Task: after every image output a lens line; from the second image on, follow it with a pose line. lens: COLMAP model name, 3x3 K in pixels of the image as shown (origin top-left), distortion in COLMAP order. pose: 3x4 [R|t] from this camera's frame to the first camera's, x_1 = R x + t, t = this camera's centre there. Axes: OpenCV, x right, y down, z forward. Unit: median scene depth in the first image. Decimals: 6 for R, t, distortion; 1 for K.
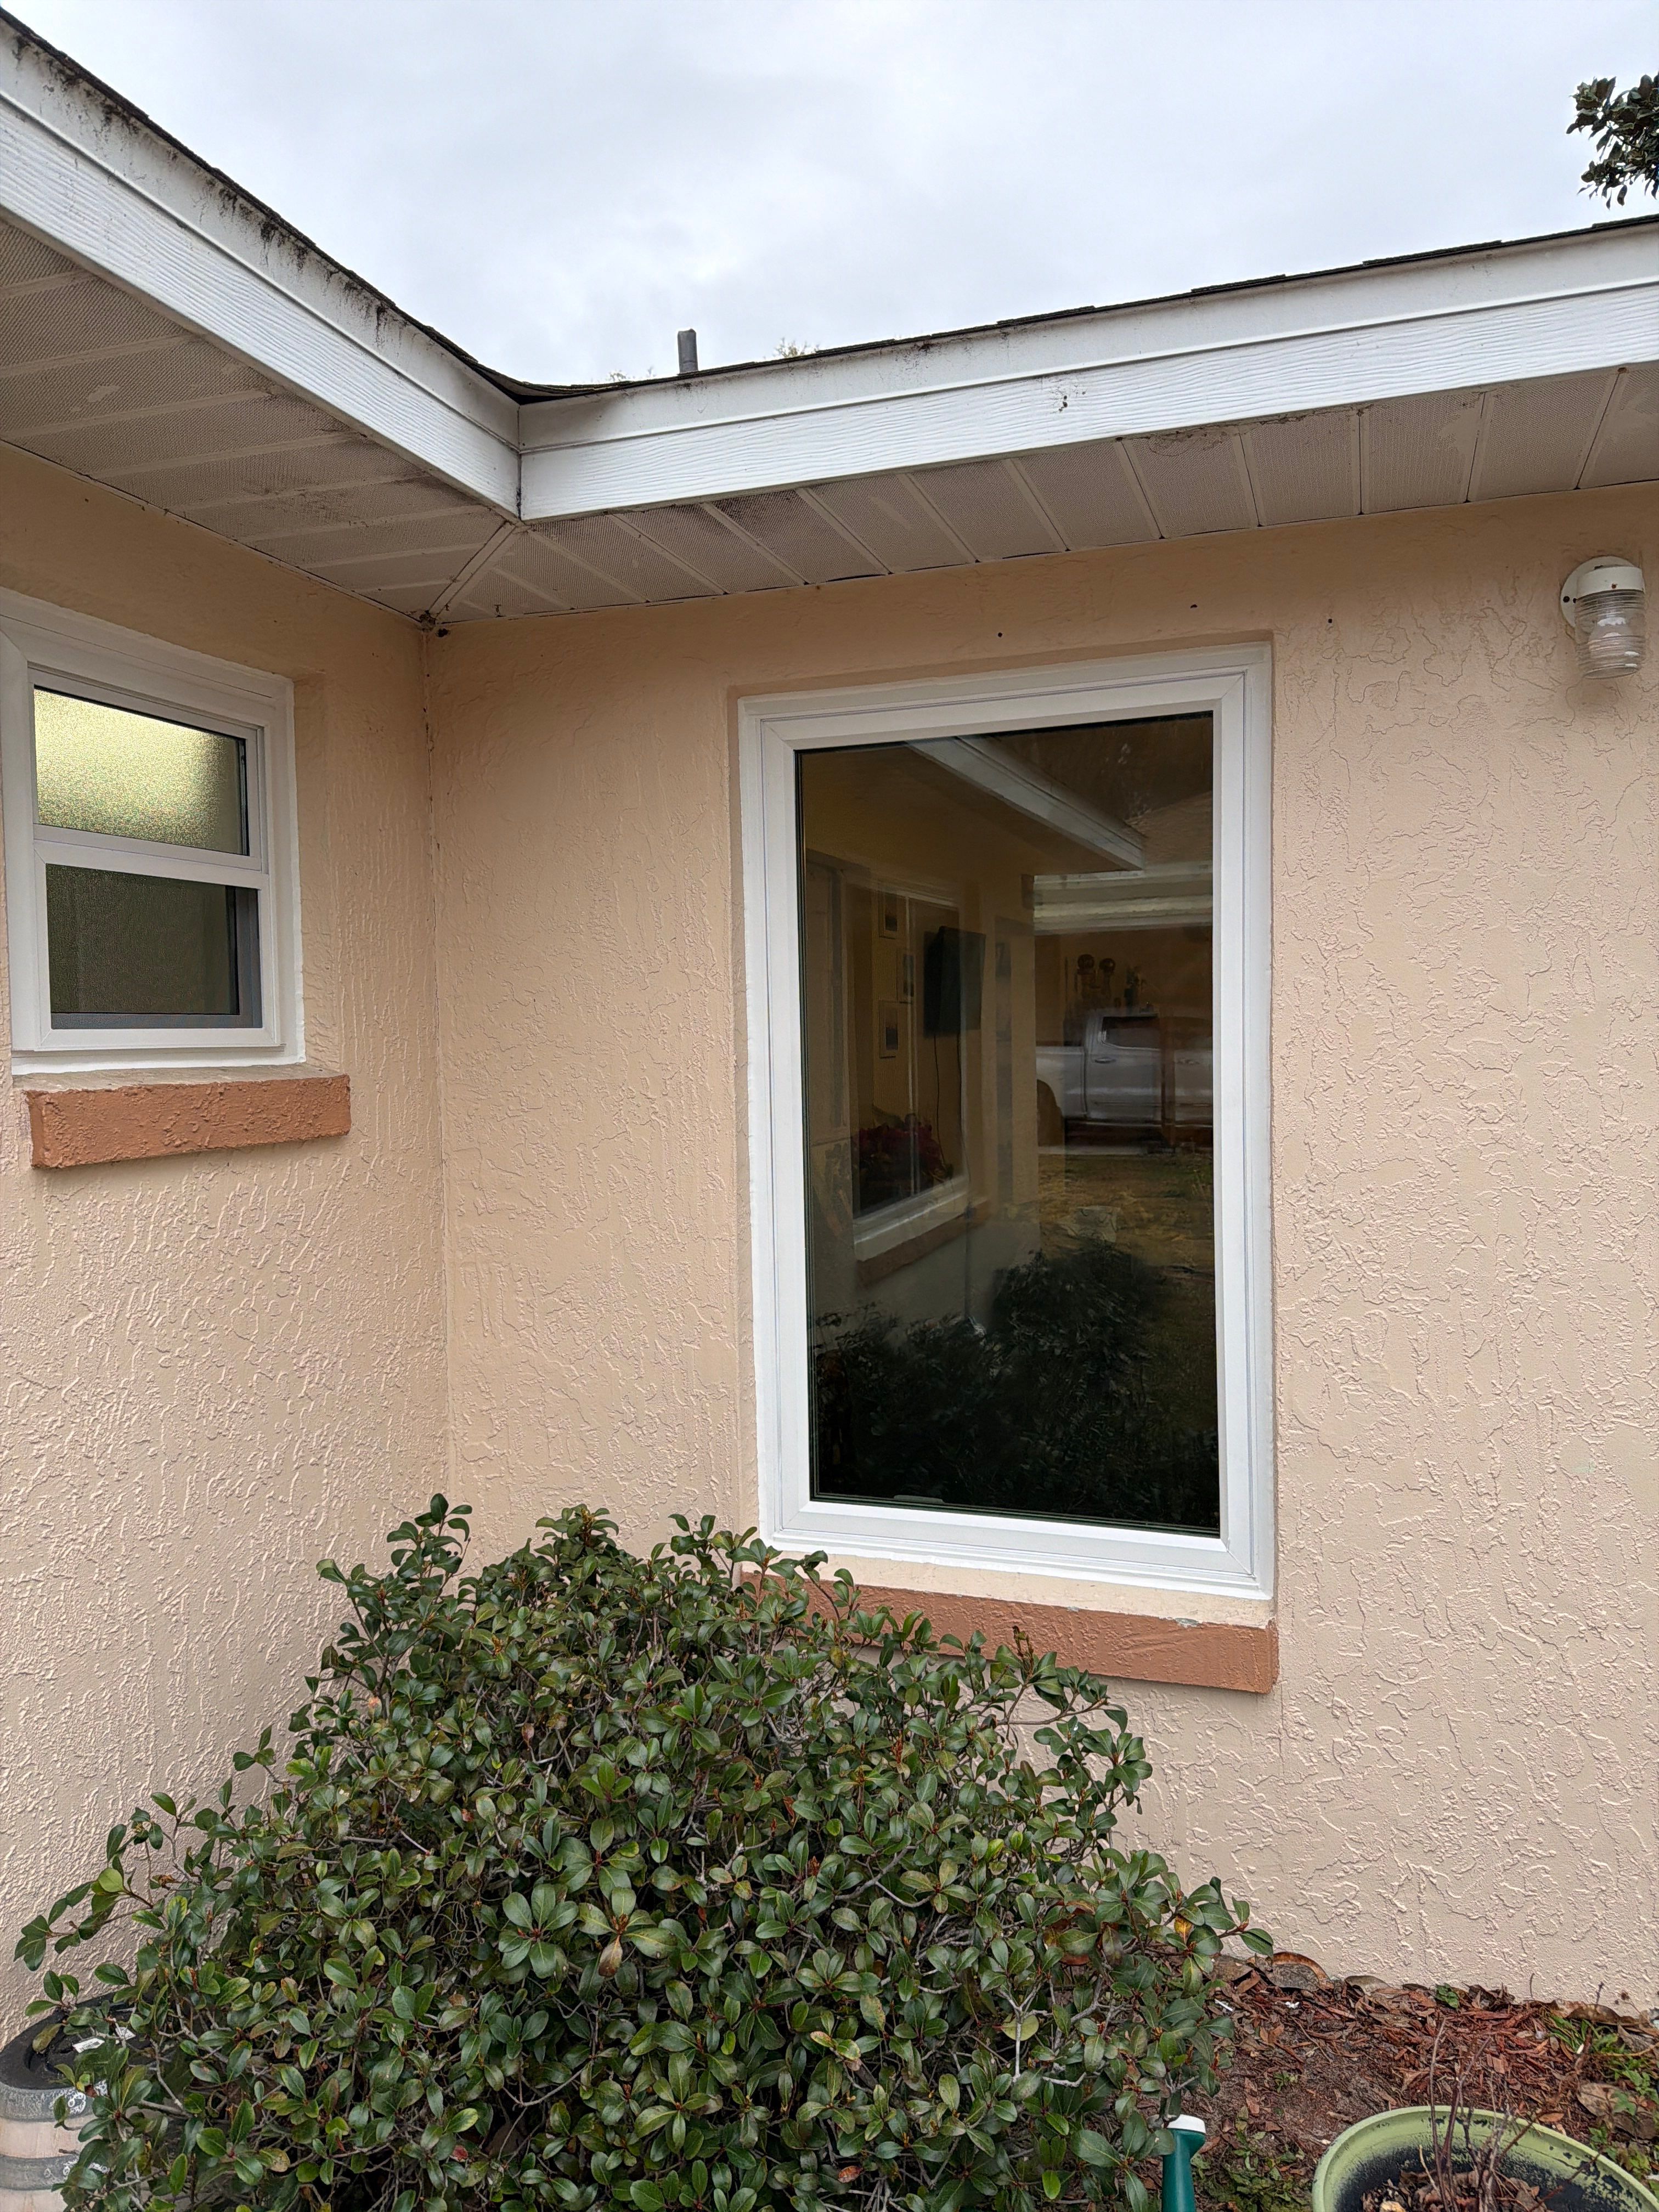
lens RADIAL K [[1504.6, 0, 820.9], [0, 1504.6, 1106.9], [0, 0, 1]] dist [0.022451, -0.031962]
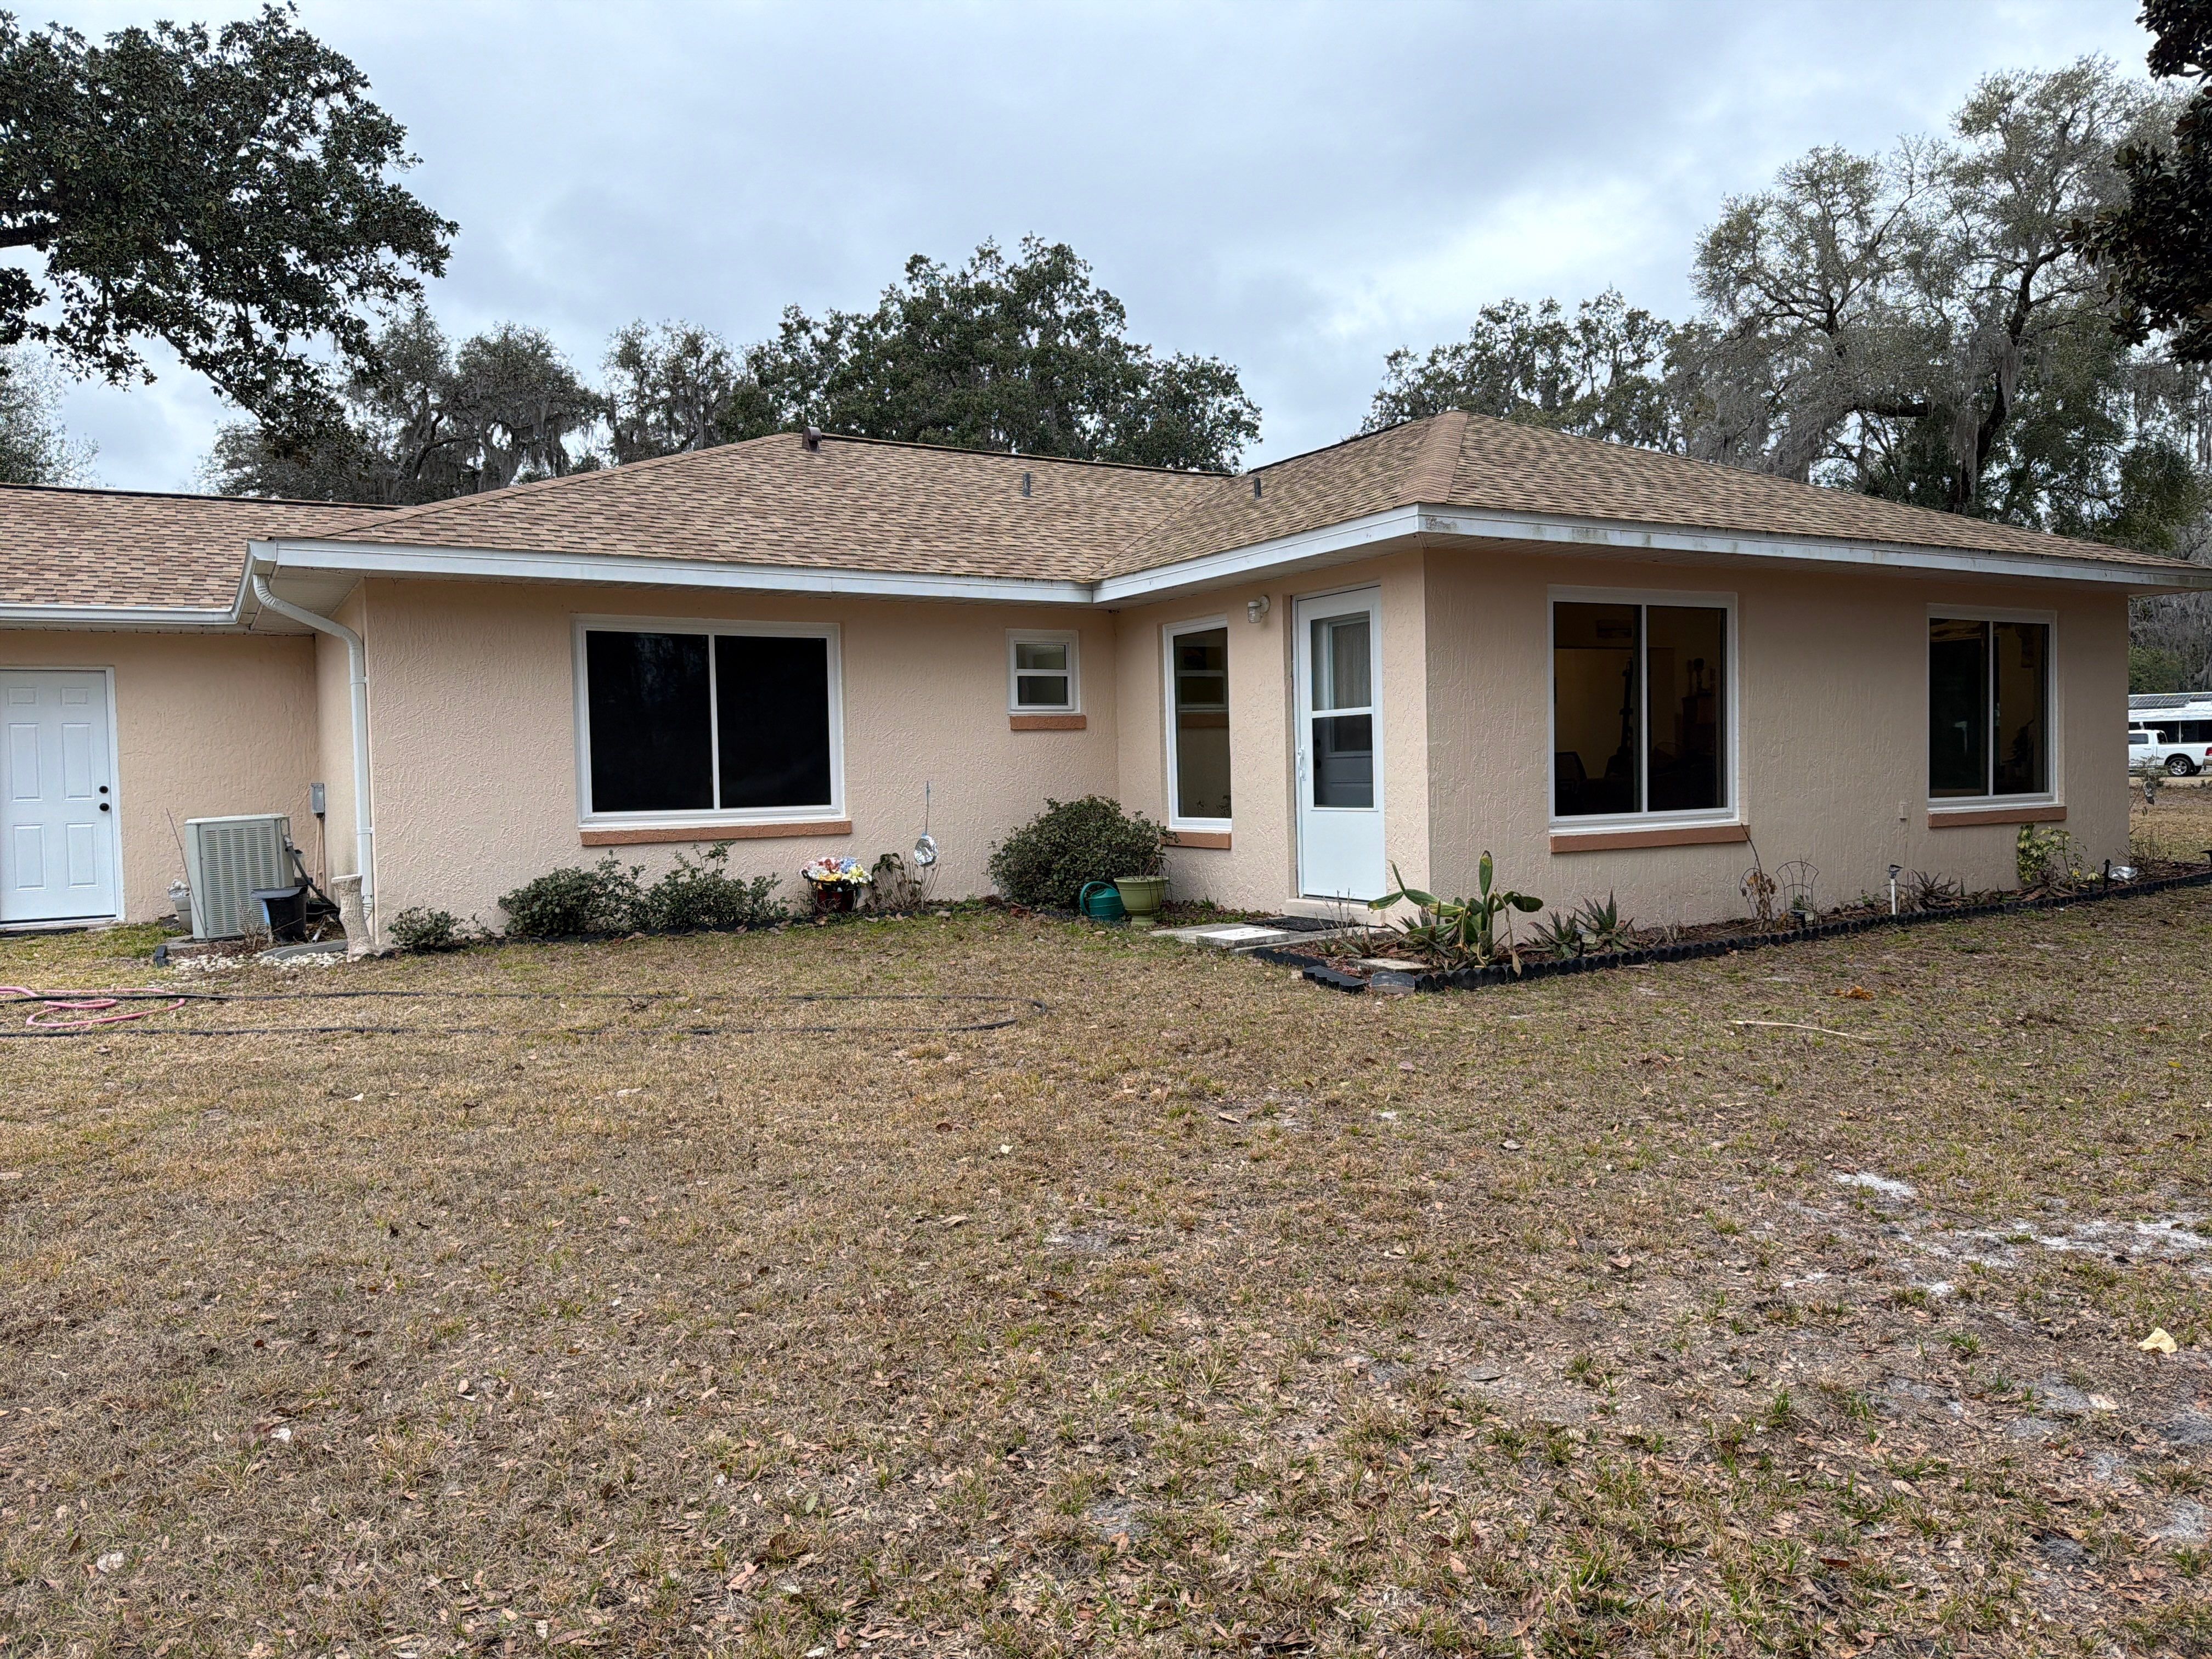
lens RADIAL K [[1504.6, 0, 1106.0], [0, 1504.6, 829.5], [0, 0, 1]] dist [0.022451, -0.031962]
pose [[0.753332, 0.025118, -0.657160, 3.013679], [-0.019261, 0.999684, 0.016130, 0.274840], [0.657358, 0.000506, 0.753578, -2.639025]]
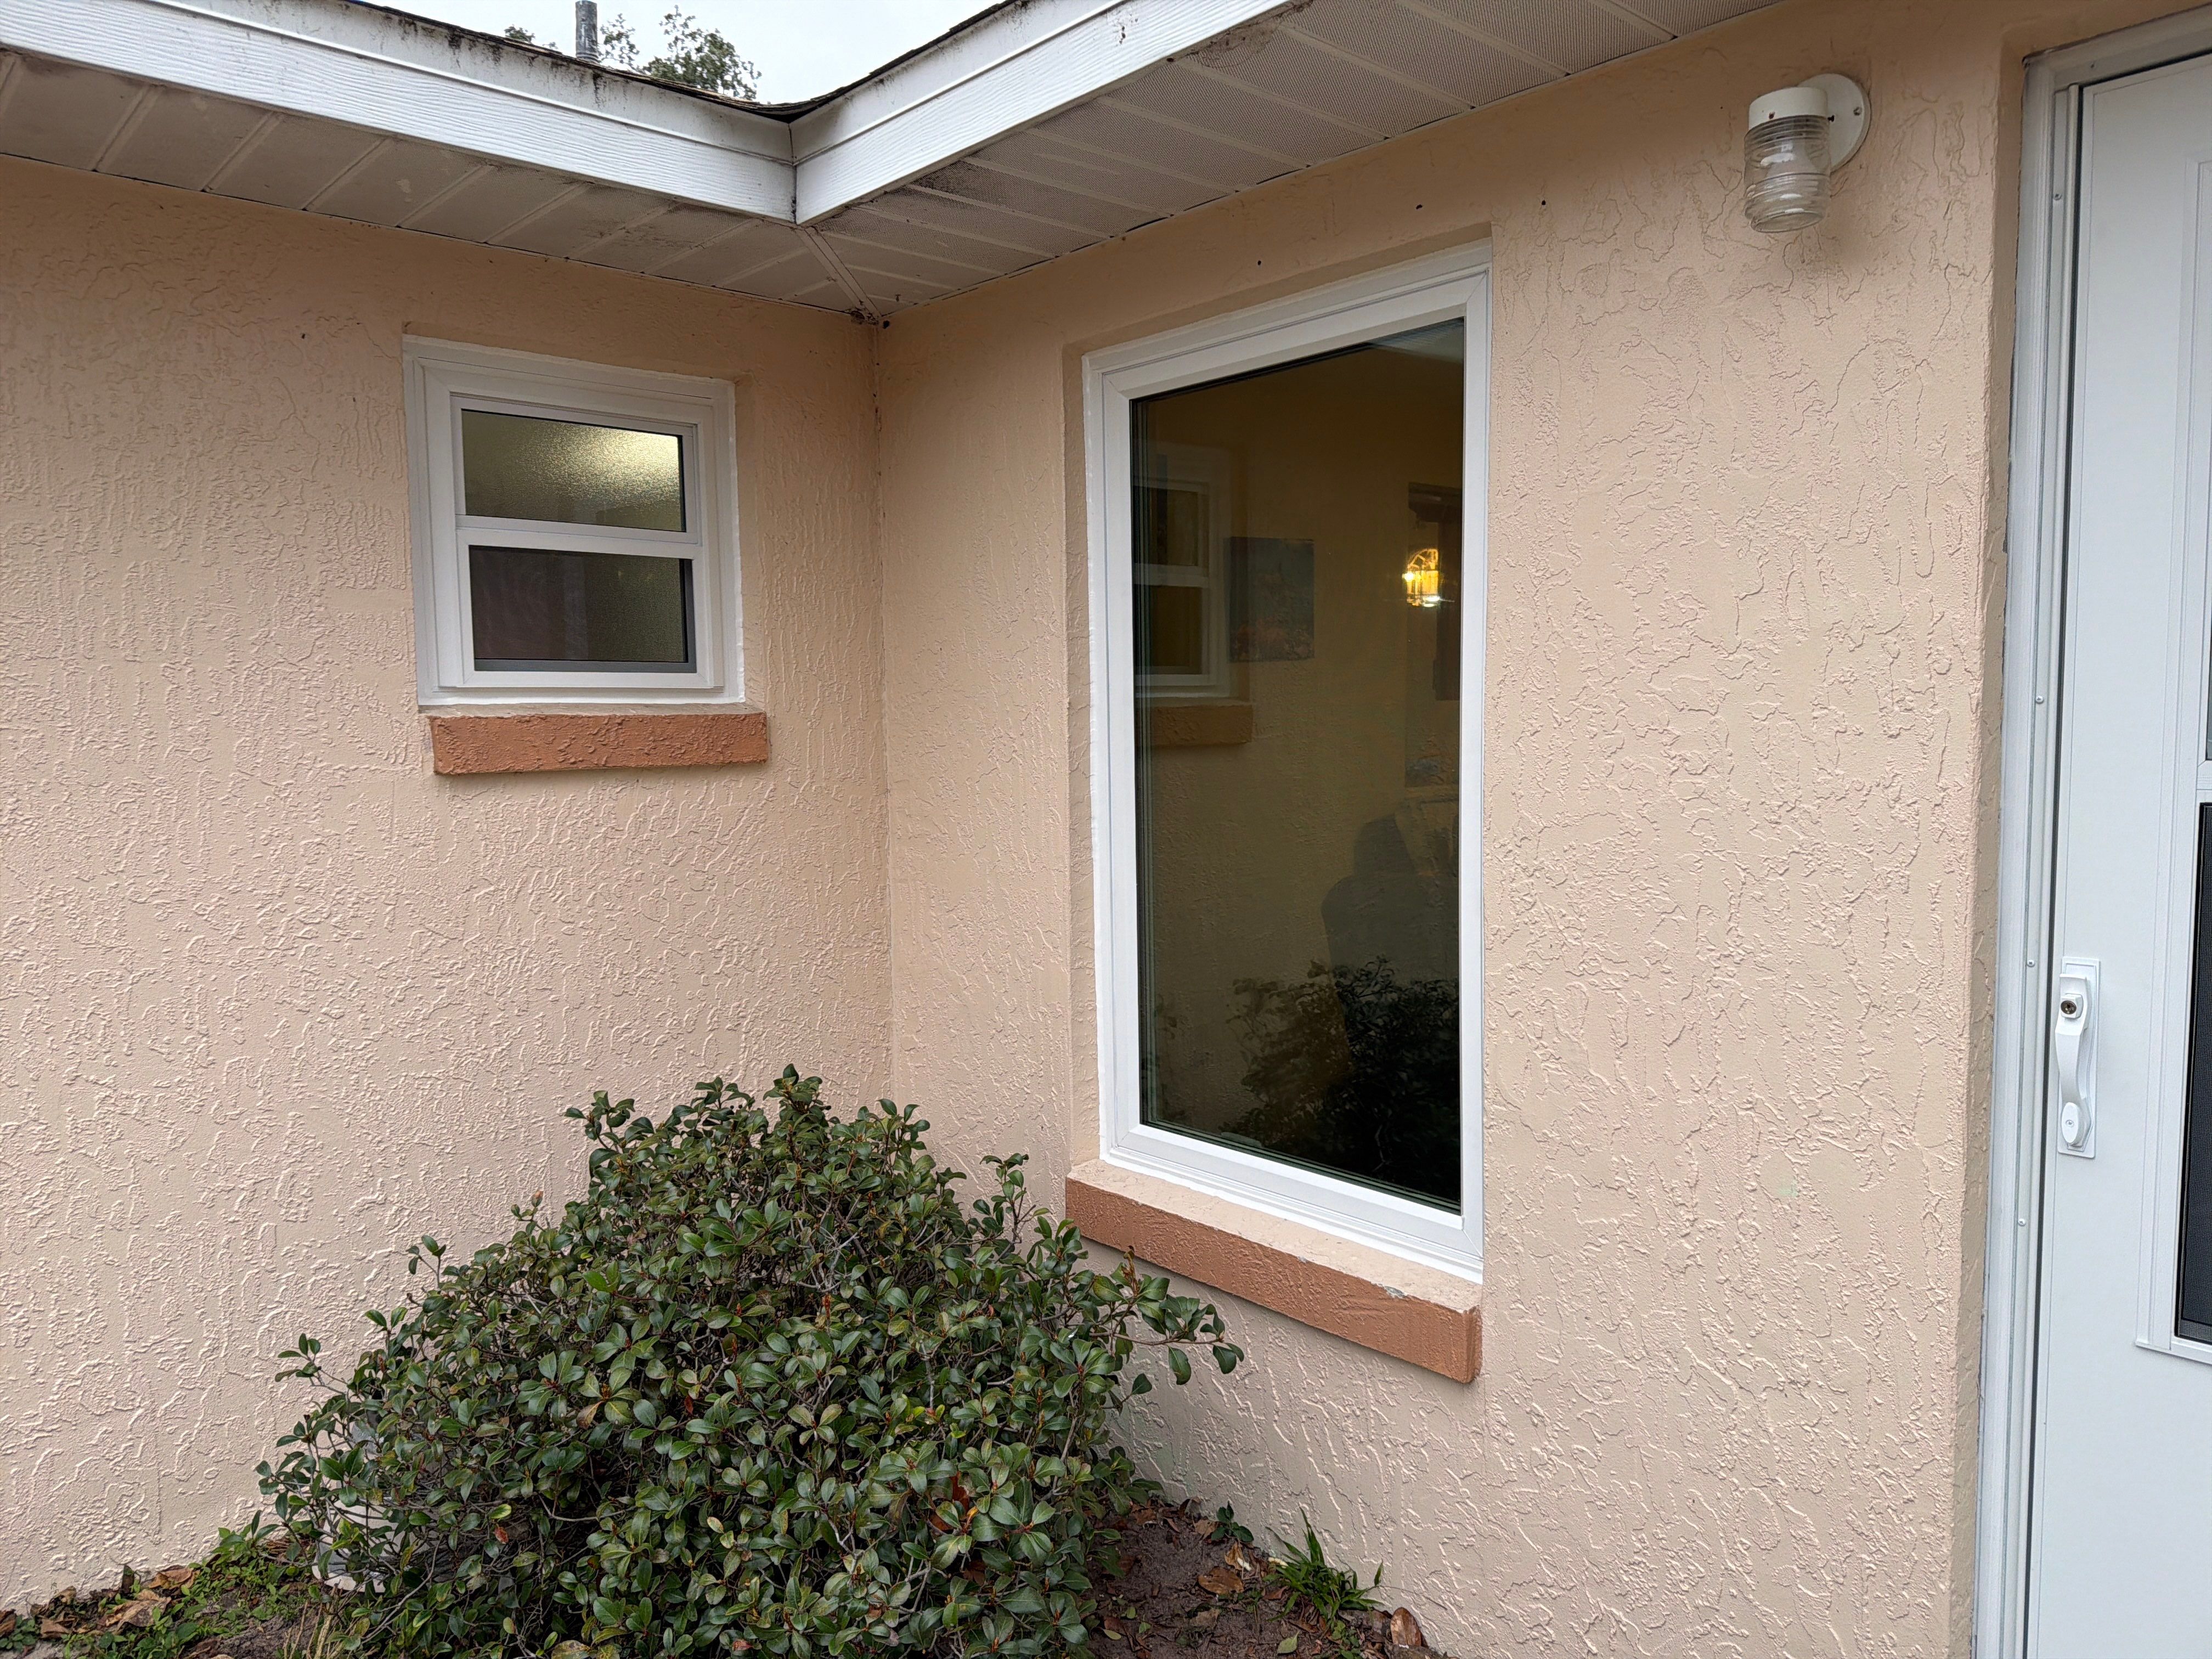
lens RADIAL K [[1504.6, 0, 1106.0], [0, 1504.6, 829.5], [0, 0, 1]] dist [0.022451, -0.031962]
pose [[0.876268, 0.044517, -0.479764, 0.546670], [-0.025911, 0.998636, 0.045338, 0.011468], [0.481127, -0.027297, 0.876226, 0.089613]]
